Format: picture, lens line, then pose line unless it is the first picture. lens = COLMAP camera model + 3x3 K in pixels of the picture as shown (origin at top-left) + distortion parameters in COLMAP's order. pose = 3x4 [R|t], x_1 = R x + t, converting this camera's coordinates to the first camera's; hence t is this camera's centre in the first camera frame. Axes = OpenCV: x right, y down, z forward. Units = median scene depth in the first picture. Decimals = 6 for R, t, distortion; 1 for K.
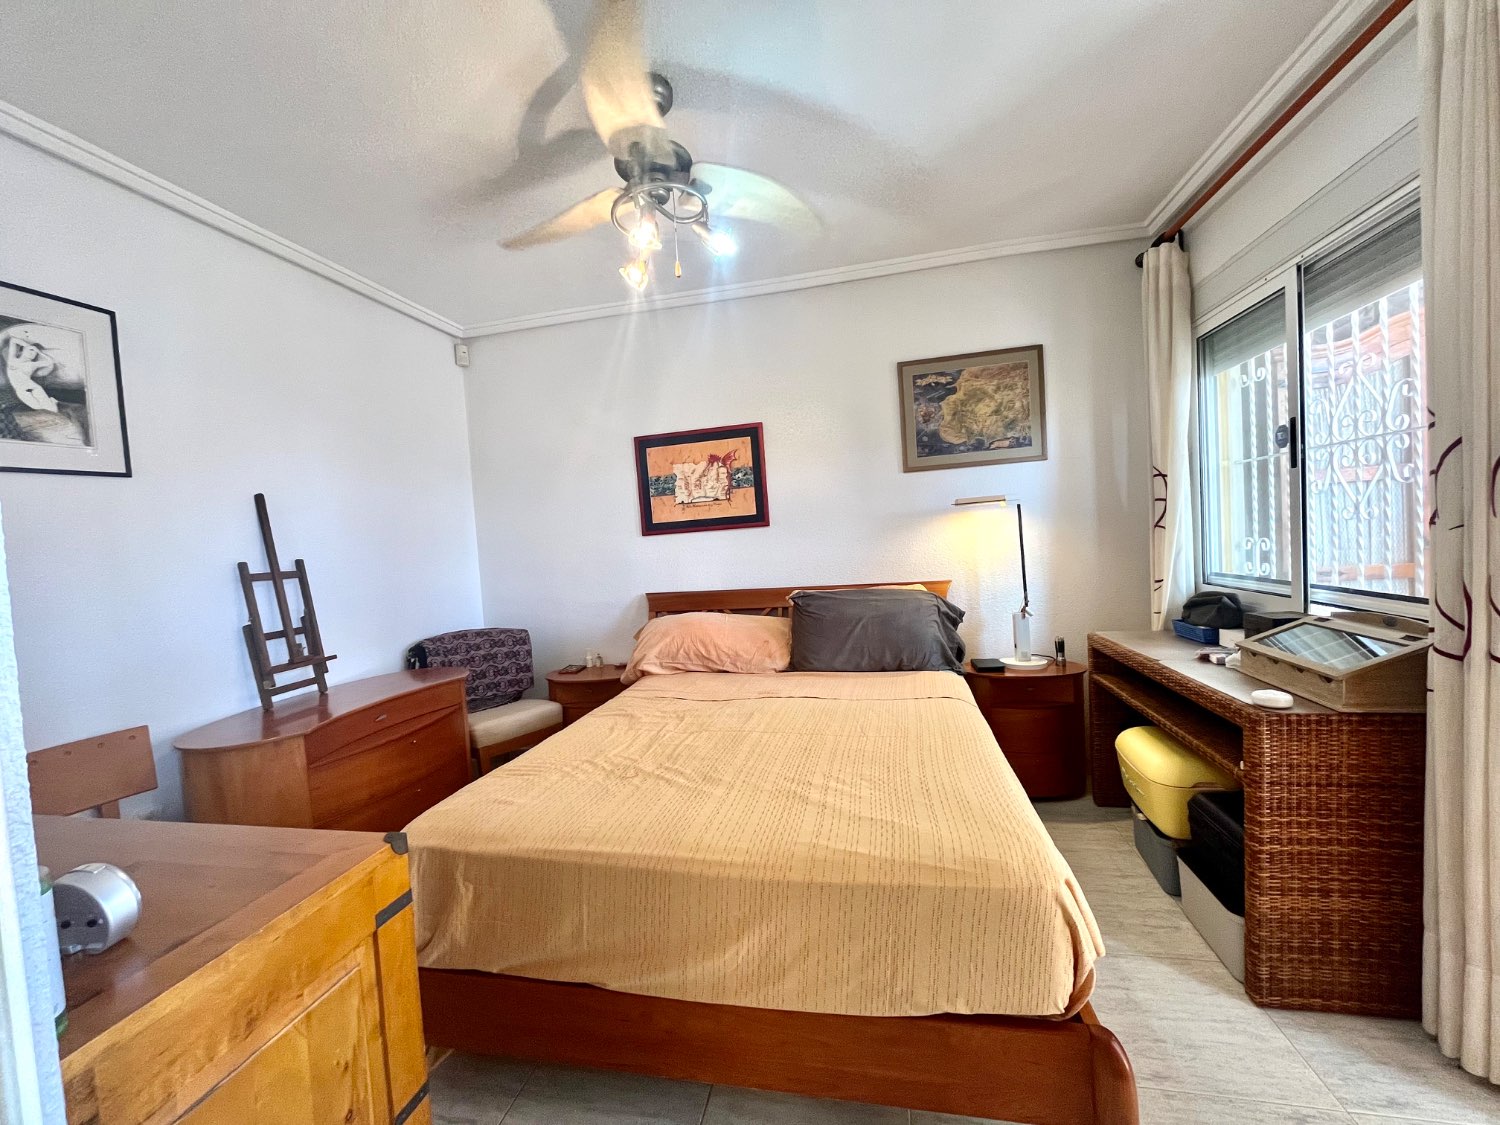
lens RADIAL K [[607.3, 0, 745.6], [0, 607.3, 565.9], [0, 0, 1]] dist [-0.003281, 0.000316]
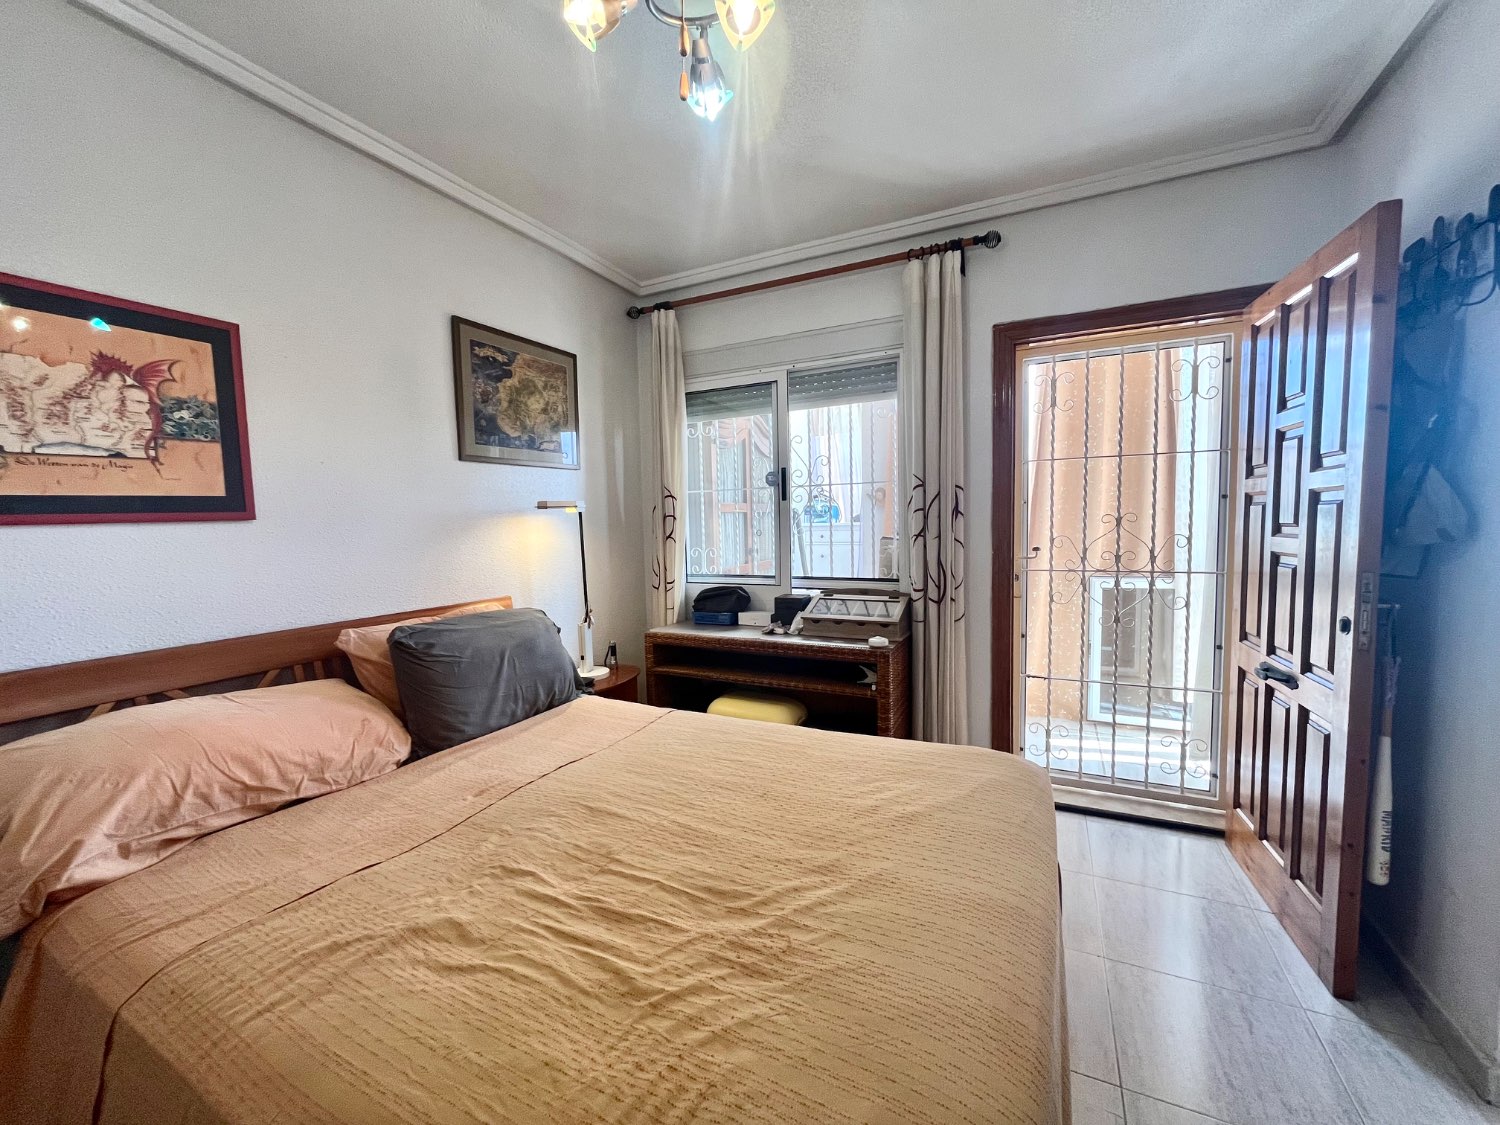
lens RADIAL K [[607.3, 0, 744.7], [0, 607.3, 561.7], [0, 0, 1]] dist [-0.003281, 0.000316]
pose [[0.250091, -0.010298, 0.968168, -0.407425], [0.051703, 0.998659, -0.002734, -0.004696], [-0.966841, 0.050741, 0.250288, 0.479314]]
